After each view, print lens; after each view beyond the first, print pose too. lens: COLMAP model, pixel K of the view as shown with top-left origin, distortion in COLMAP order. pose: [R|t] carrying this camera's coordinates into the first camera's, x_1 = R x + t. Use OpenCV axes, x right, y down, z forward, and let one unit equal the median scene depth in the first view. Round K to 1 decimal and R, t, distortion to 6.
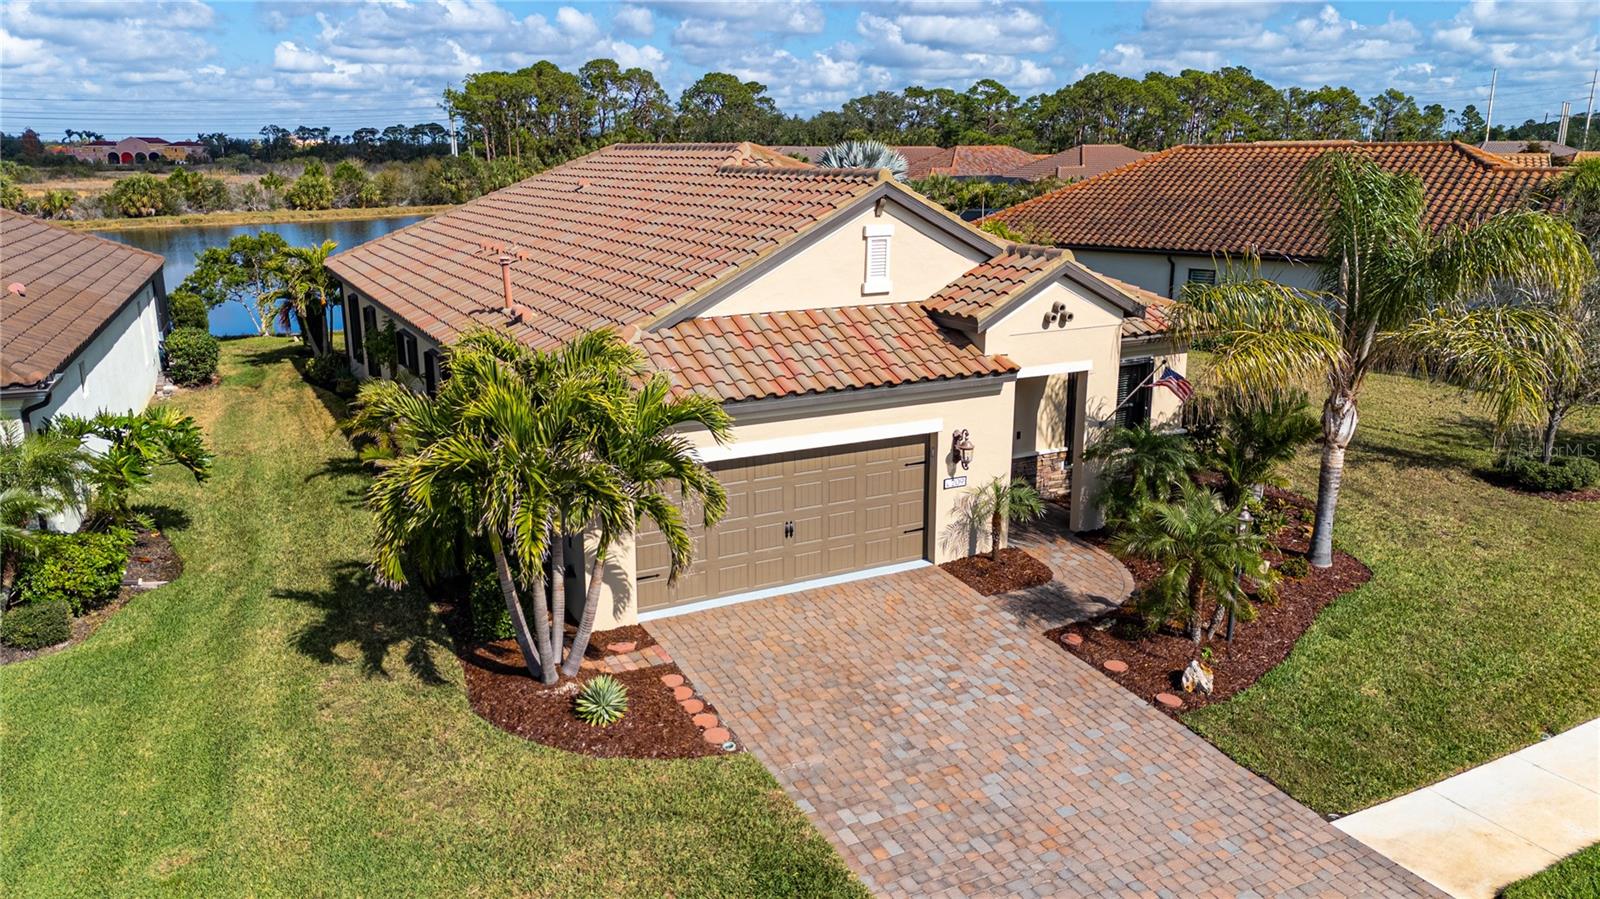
lens RADIAL K [[1179.5, 0, 800.0], [0, 1179.5, 449.5], [0, 0, 1]] dist [0.064982, -0.053685]
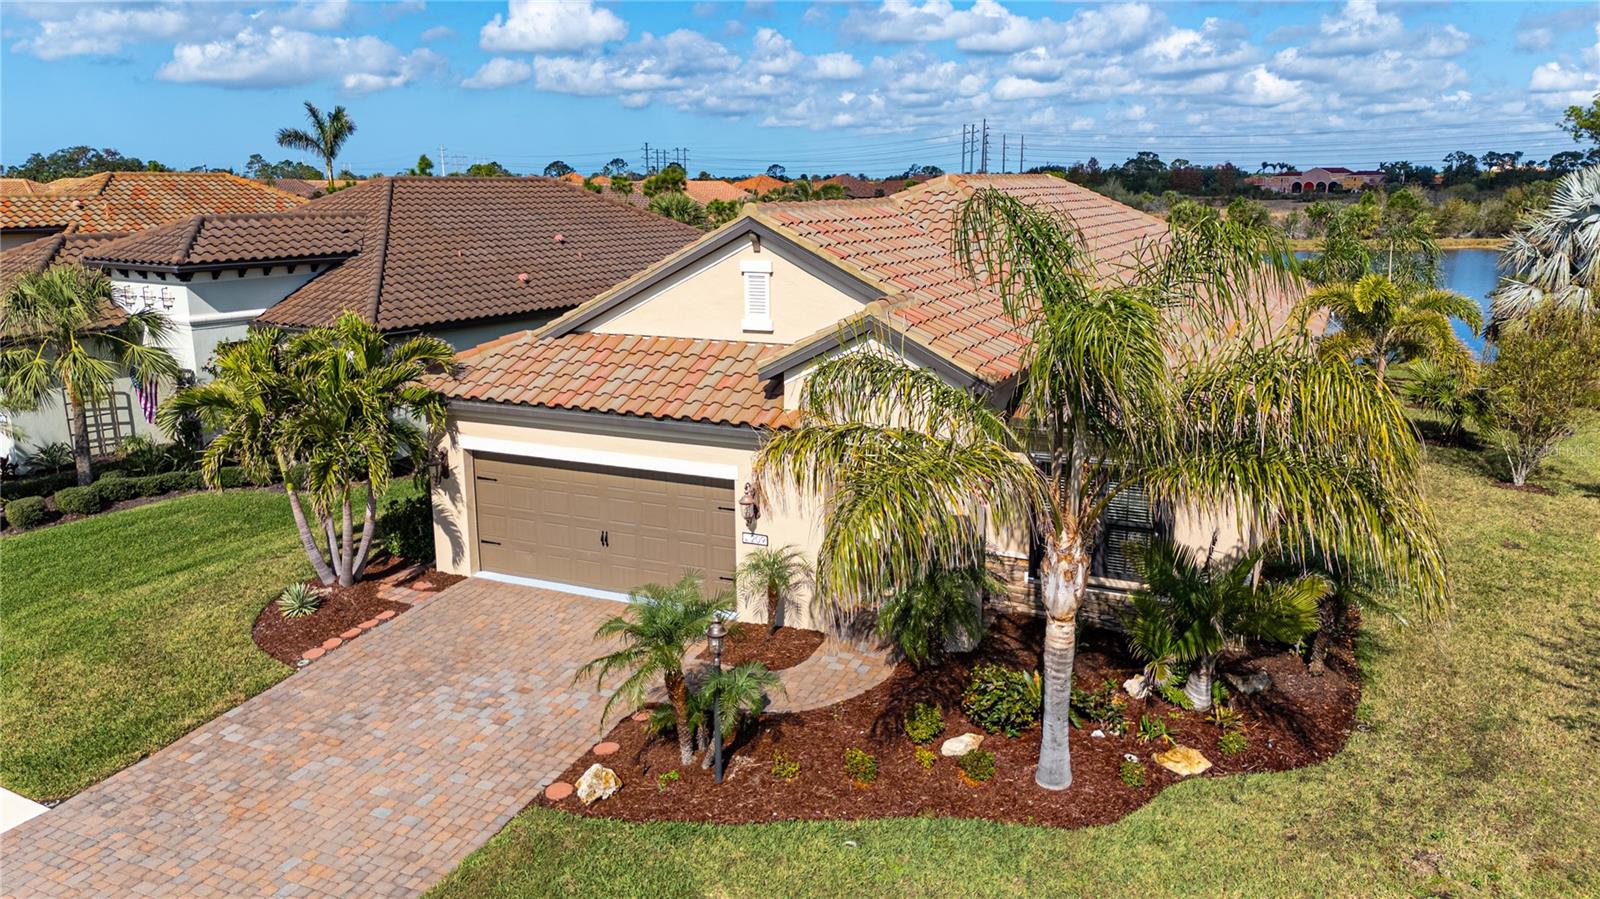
lens RADIAL K [[1179.5, 0, 800.0], [0, 1179.5, 449.5], [0, 0, 1]] dist [0.064982, -0.053685]
pose [[0.597145, 0.176697, -0.782430, 0.883388], [-0.194053, 0.978284, 0.072827, -0.118076], [0.778307, 0.108344, 0.618466, 0.454832]]
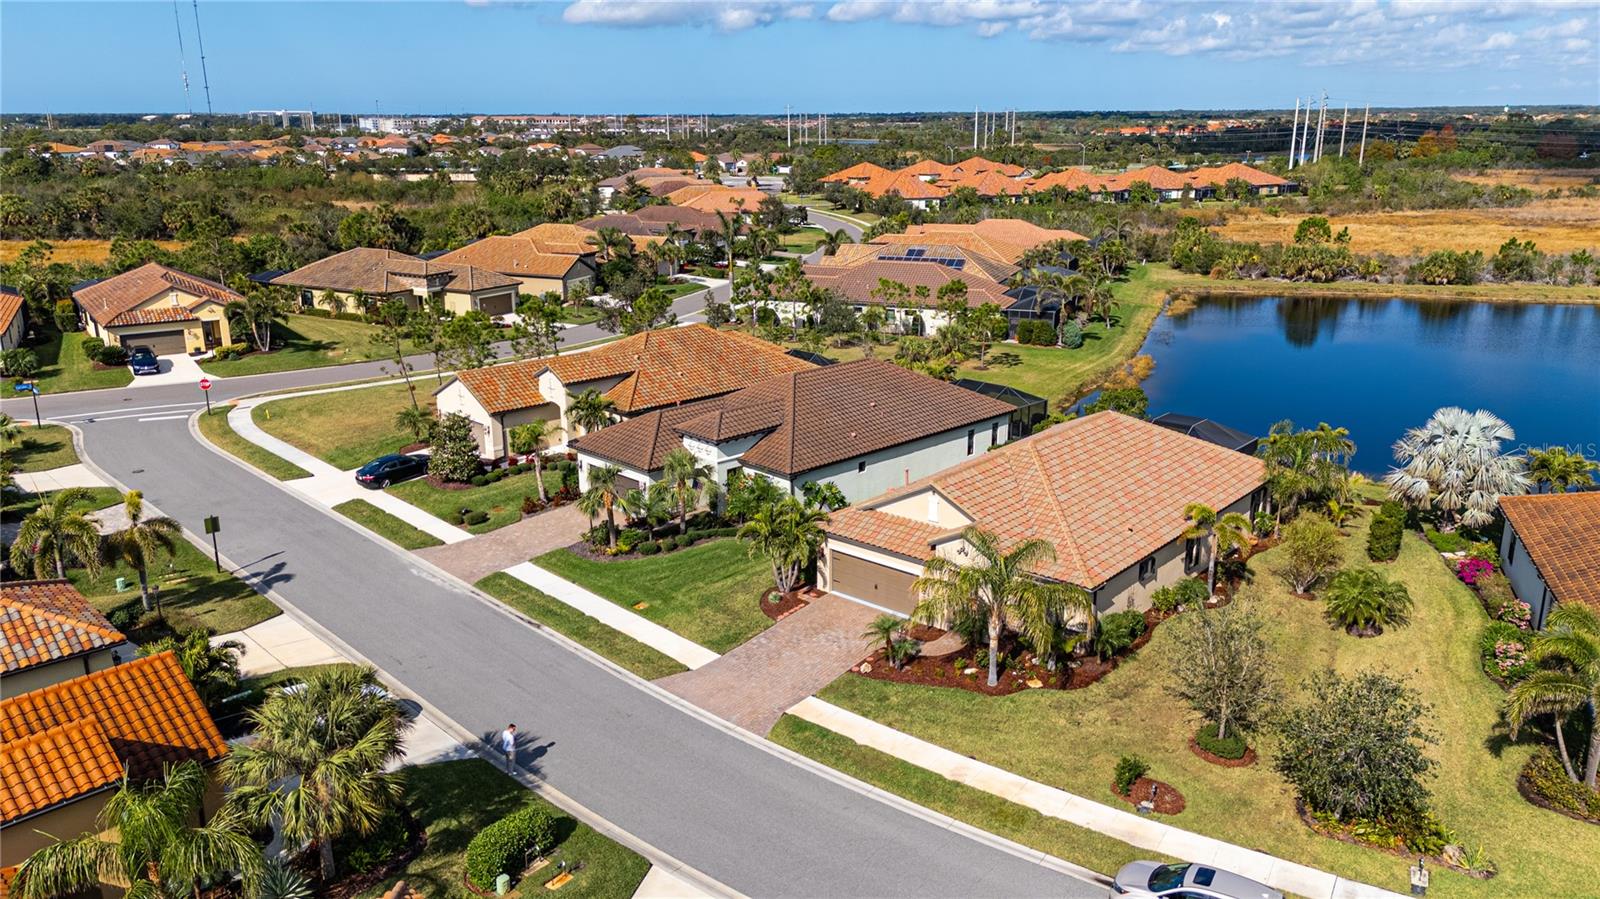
lens RADIAL K [[1141.9, 0, 762.2], [0, 1141.9, 447.5], [0, 0, 1]] dist [0.091135, -0.045342]
pose [[0.327001, 0.250268, -0.911282, 2.373563], [-0.212972, 0.959005, 0.186953, -0.726970], [0.920713, 0.132944, 0.366896, -0.366975]]
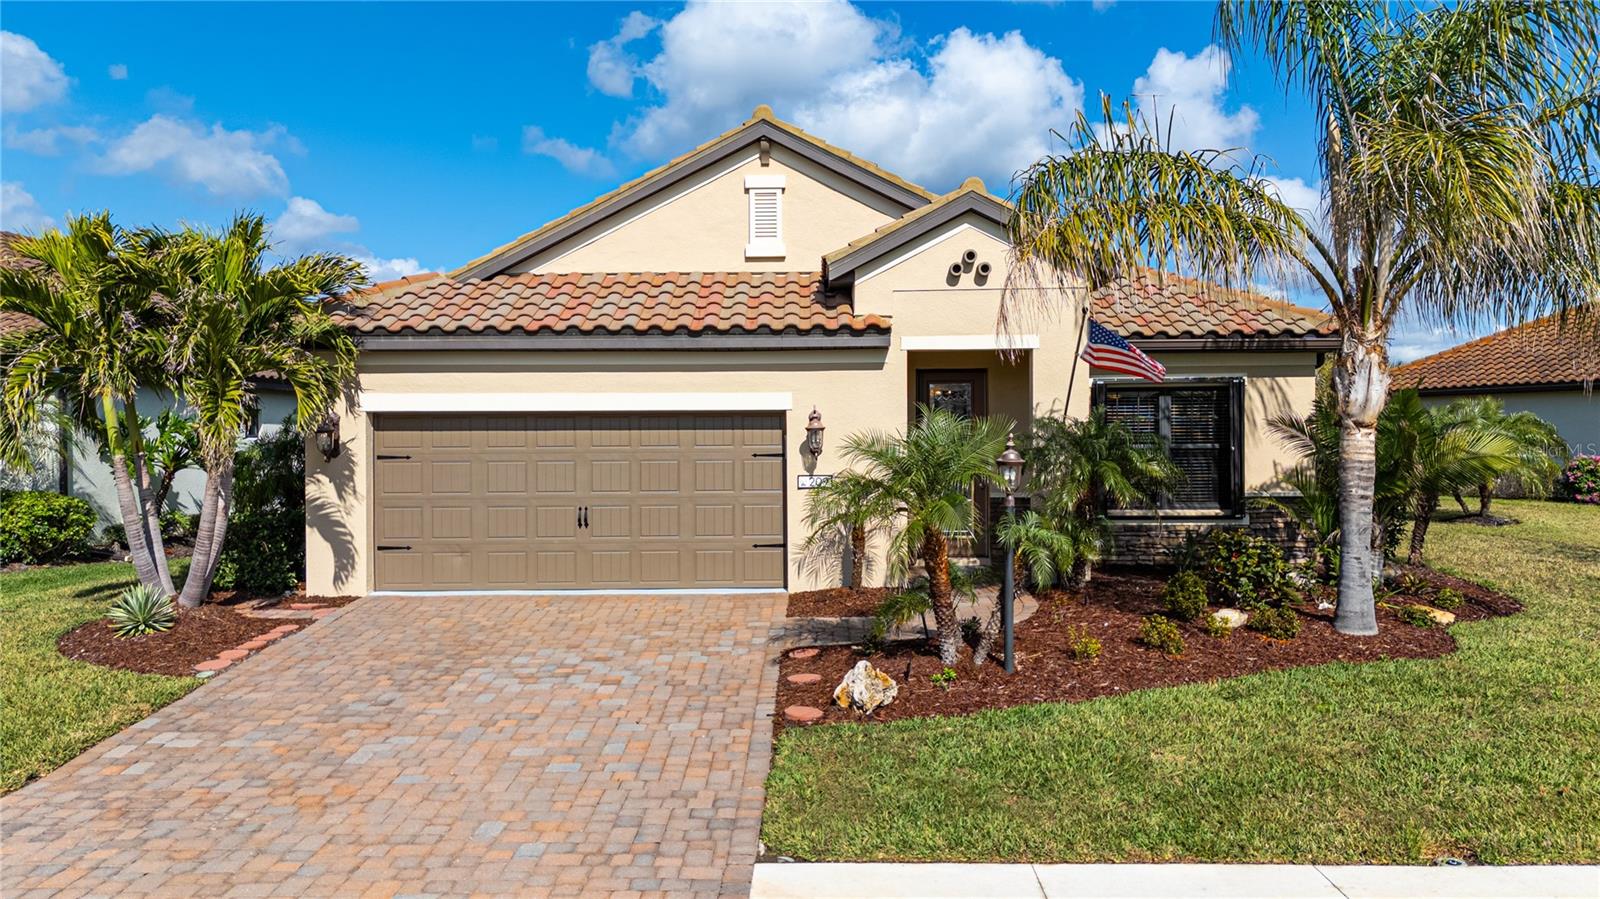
lens RADIAL K [[1179.5, 0, 800.0], [0, 1179.5, 449.5], [0, 0, 1]] dist [0.064982, -0.053685]
pose [[0.872238, 0.001357, -0.489079, 0.502255], [-0.114909, 0.972573, -0.202232, 0.164890], [0.475391, 0.232594, 0.848471, 0.357101]]
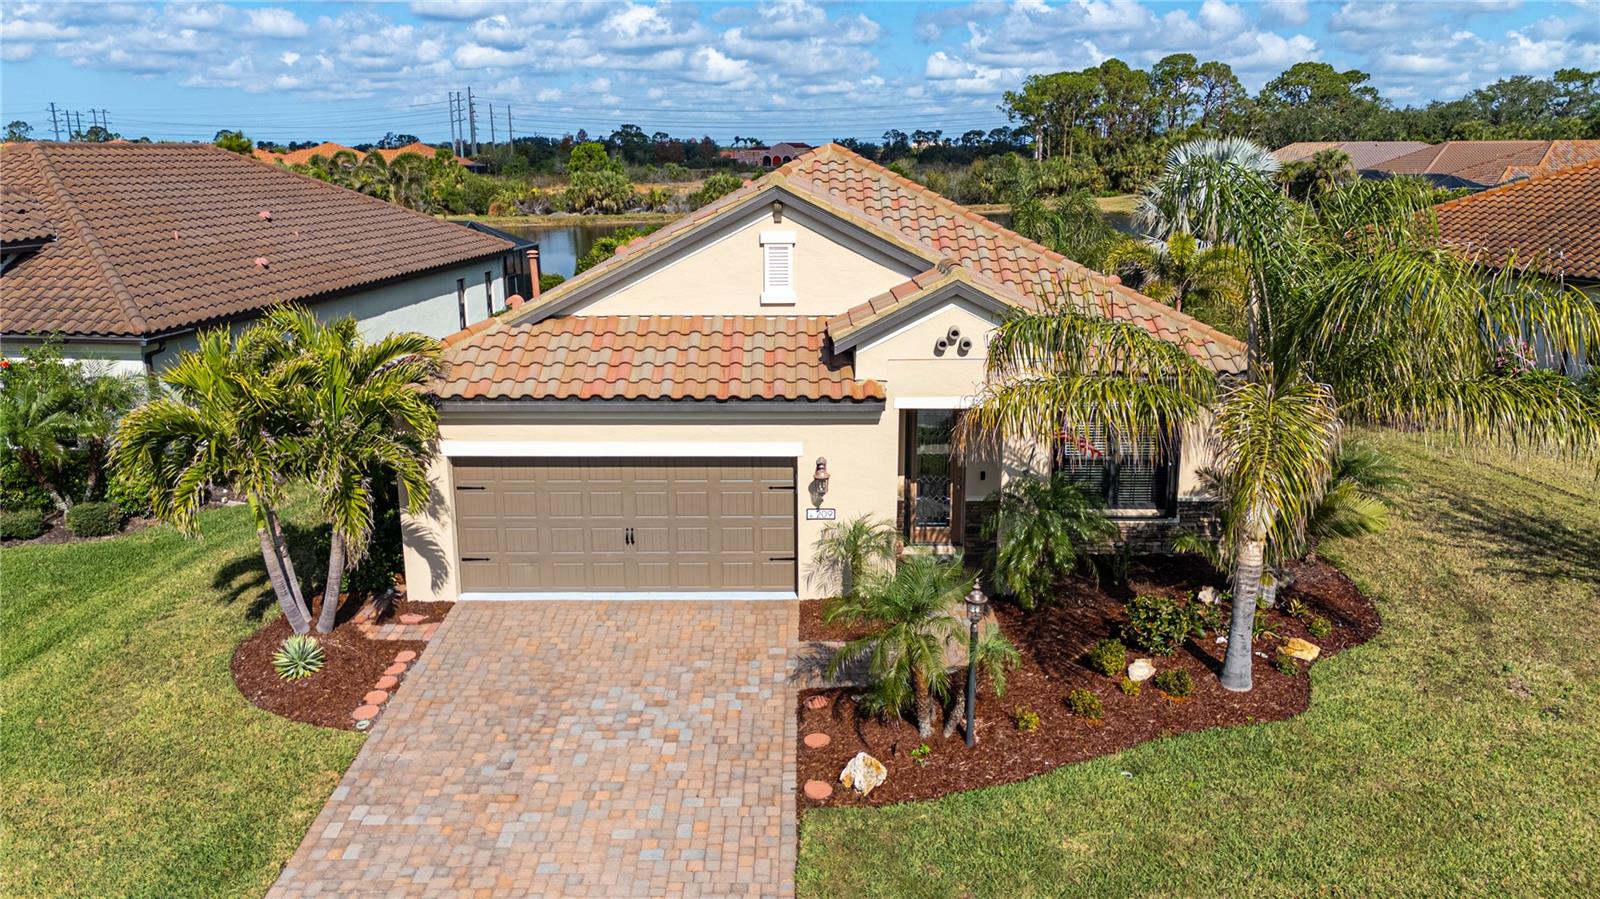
lens RADIAL K [[1179.5, 0, 800.0], [0, 1179.5, 449.5], [0, 0, 1]] dist [0.064982, -0.053685]
pose [[0.876877, 0.116440, -0.466400, 0.549633], [-0.116282, 0.992786, 0.029235, -0.047899], [0.466440, 0.028598, 0.884091, 0.184124]]
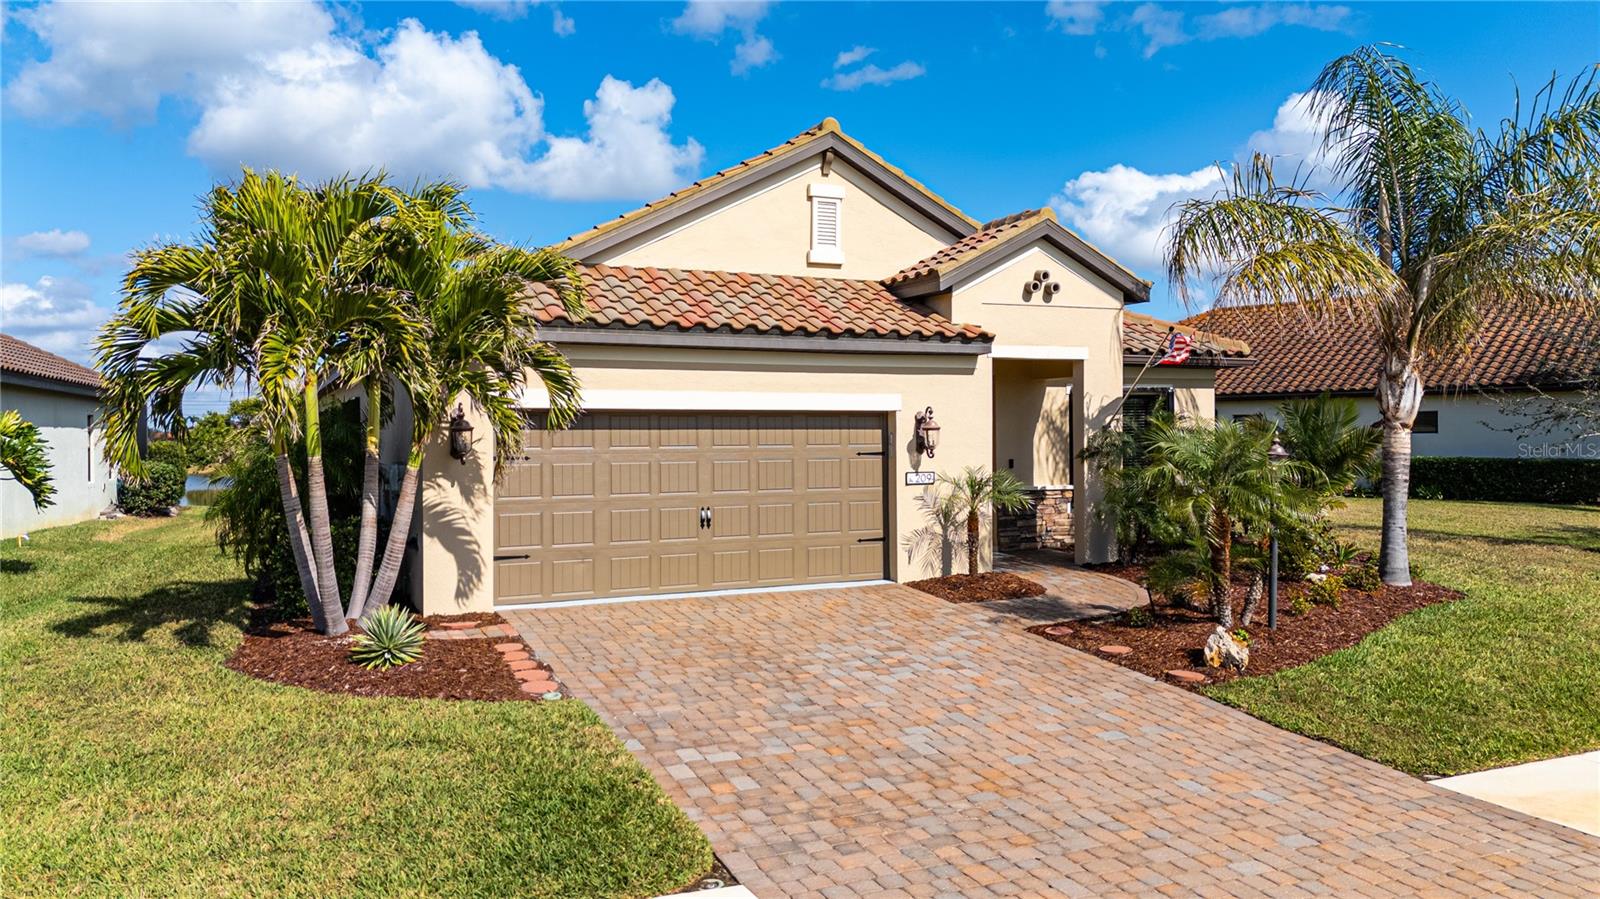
lens RADIAL K [[1179.5, 0, 800.0], [0, 1179.5, 449.5], [0, 0, 1]] dist [0.064982, -0.053685]
pose [[0.998427, -0.004973, -0.055838, 0.096448], [-0.008319, 0.971882, -0.235321, 0.203817], [0.055438, 0.235416, 0.970312, 0.210840]]
